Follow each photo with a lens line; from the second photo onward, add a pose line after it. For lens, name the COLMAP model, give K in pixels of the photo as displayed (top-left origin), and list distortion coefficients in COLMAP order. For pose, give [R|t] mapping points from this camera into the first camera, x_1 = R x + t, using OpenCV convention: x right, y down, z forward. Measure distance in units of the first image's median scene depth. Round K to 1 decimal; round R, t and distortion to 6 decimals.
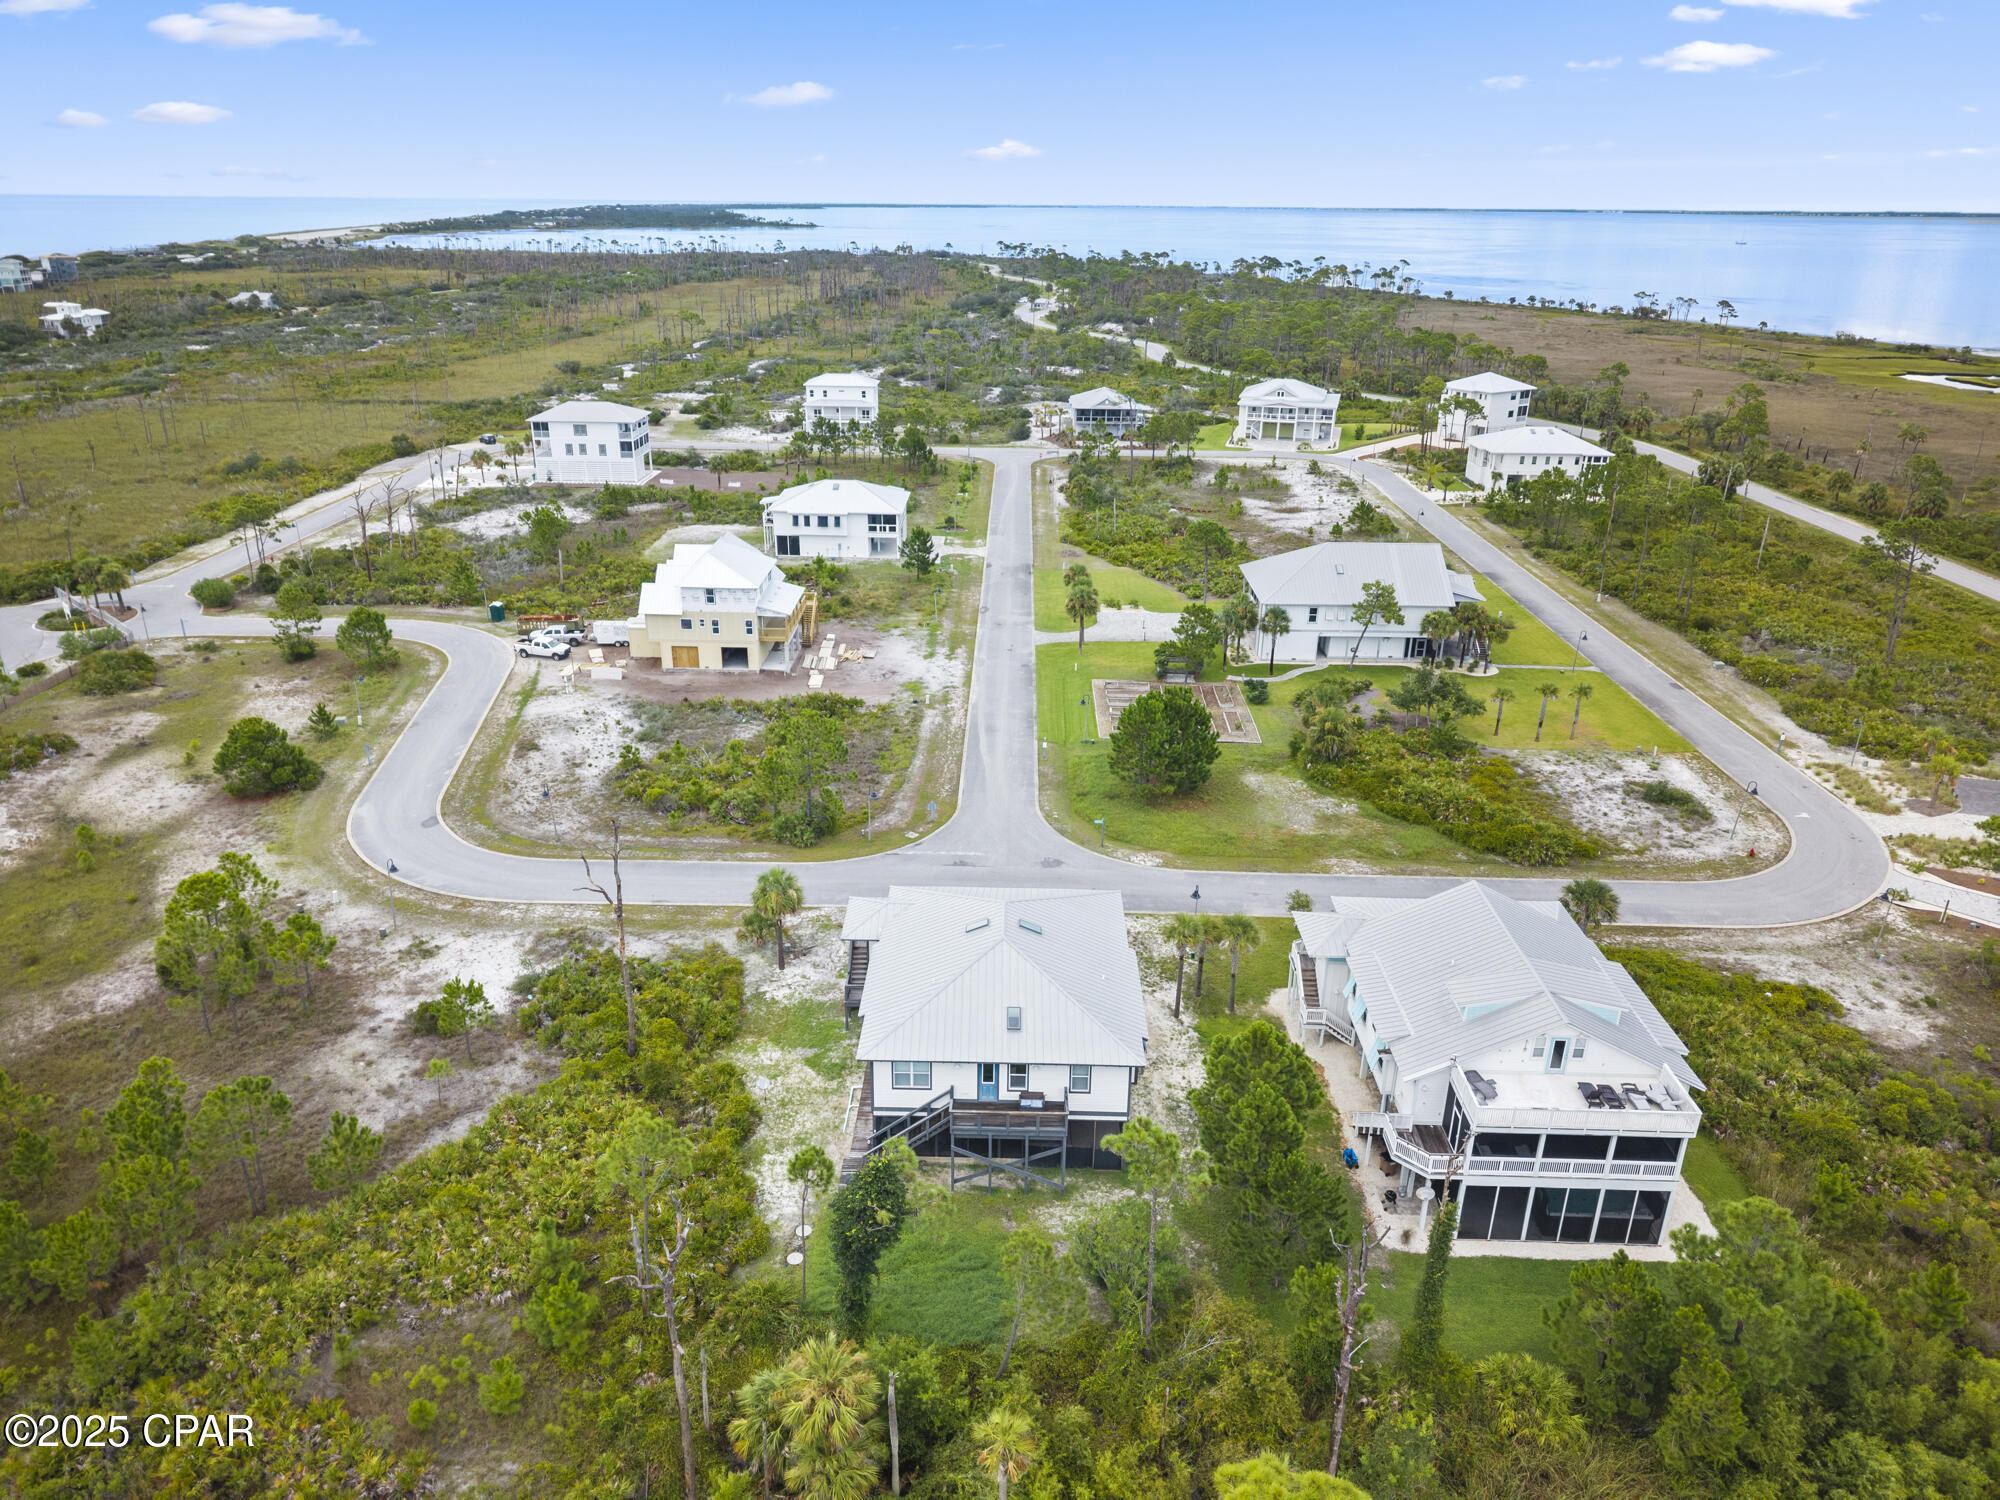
lens RADIAL K [[1378.5, 0, 970.3], [0, 1378.5, 702.4], [0, 0, 1]] dist [0.025864, -0.001278]
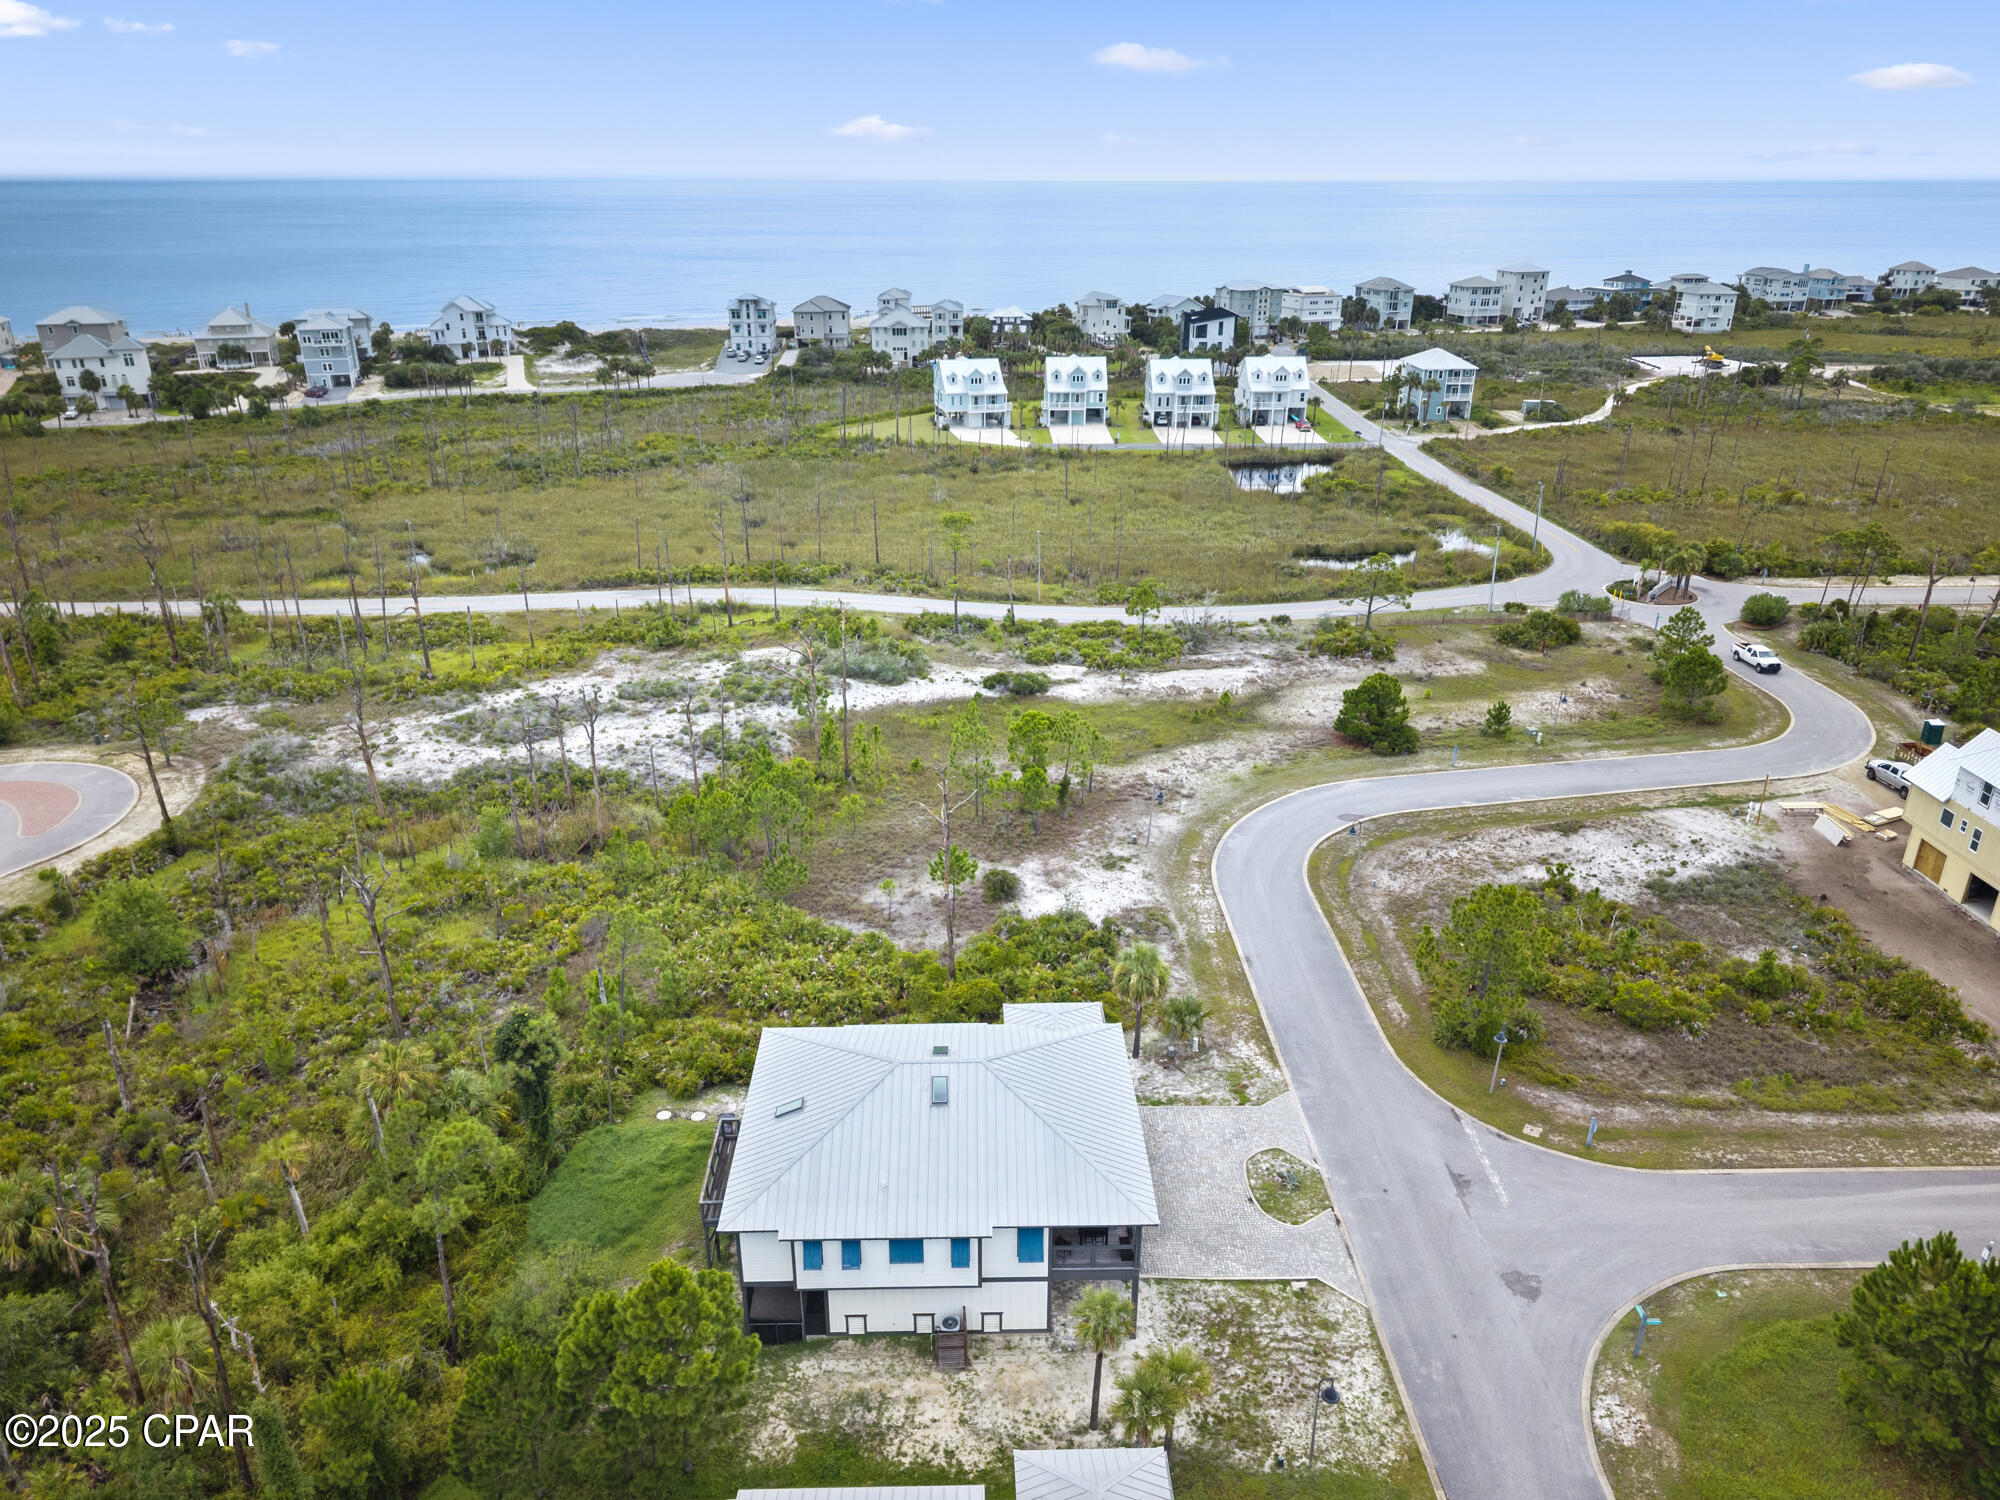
lens RADIAL K [[1343.8, 0, 1000.0], [0, 1343.8, 750.0], [0, 0, 1]] dist [0.054381, -0.056642]
pose [[0.056932, 0.378665, -0.923781, 0.397829], [-0.340807, 0.877073, 0.338516, -0.166102], [0.938408, 0.295559, 0.178985, 0.479441]]
